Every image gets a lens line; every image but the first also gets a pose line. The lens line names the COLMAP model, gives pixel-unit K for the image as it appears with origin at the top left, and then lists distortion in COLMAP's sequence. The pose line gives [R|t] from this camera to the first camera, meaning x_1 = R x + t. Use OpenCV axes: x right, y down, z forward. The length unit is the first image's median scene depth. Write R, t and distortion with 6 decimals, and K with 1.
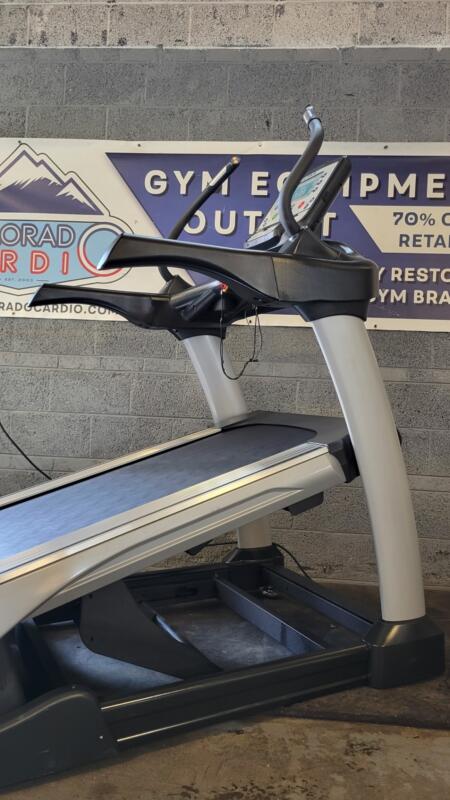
lens RADIAL K [[602.0, 0, 218.1], [0, 602.0, 401.8], [0, 0, 1]] dist [0.055993, -0.038225]
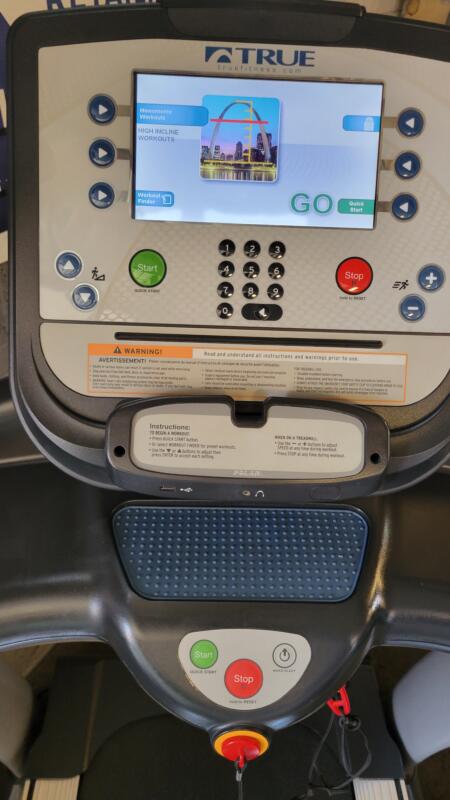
lens RADIAL K [[602.0, 0, 217.0], [0, 602.0, 392.4], [0, 0, 1]] dist [0.055044, -0.036403]
pose [[0.449795, -0.573443, 0.684724, -0.053987], [-0.009411, 0.763570, 0.645657, -0.320468], [-0.893082, -0.296857, 0.338053, 0.690735]]
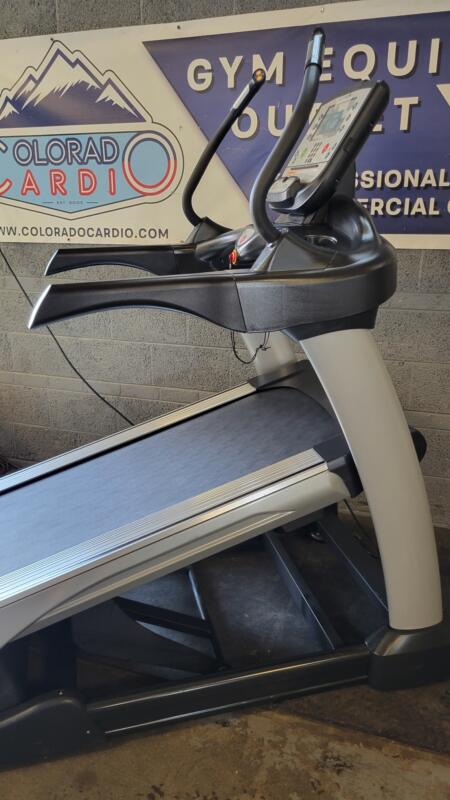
lens RADIAL K [[602.0, 0, 217.7], [0, 602.0, 394.6], [0, 0, 1]] dist [0.055993, -0.038225]
pose [[0.966752, 0.027786, -0.254203, 0.154149], [0.047886, 0.956823, 0.286699, -0.181375], [0.251194, -0.289339, 0.923680, 0.090602]]
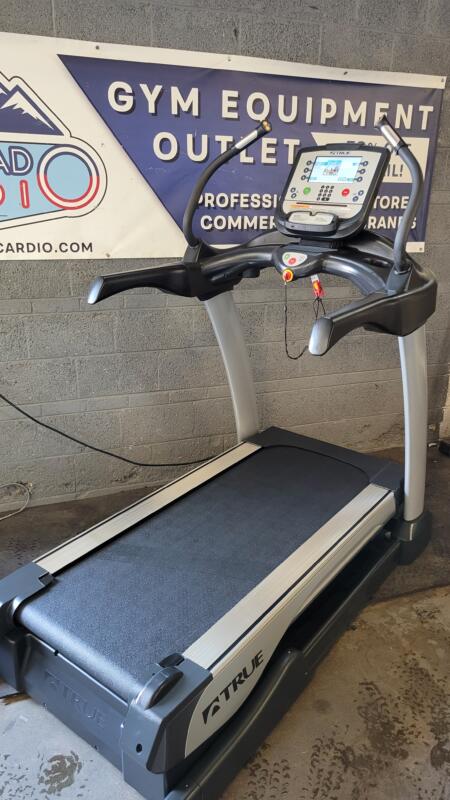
lens RADIAL K [[602.0, 0, 228.2], [0, 602.0, 393.8], [0, 0, 1]] dist [0.055044, -0.036403]
pose [[0.905878, -0.162506, 0.391121, -0.388759], [0.018406, 0.937695, 0.346971, -0.266463], [-0.423138, -0.307114, 0.852429, 0.037362]]
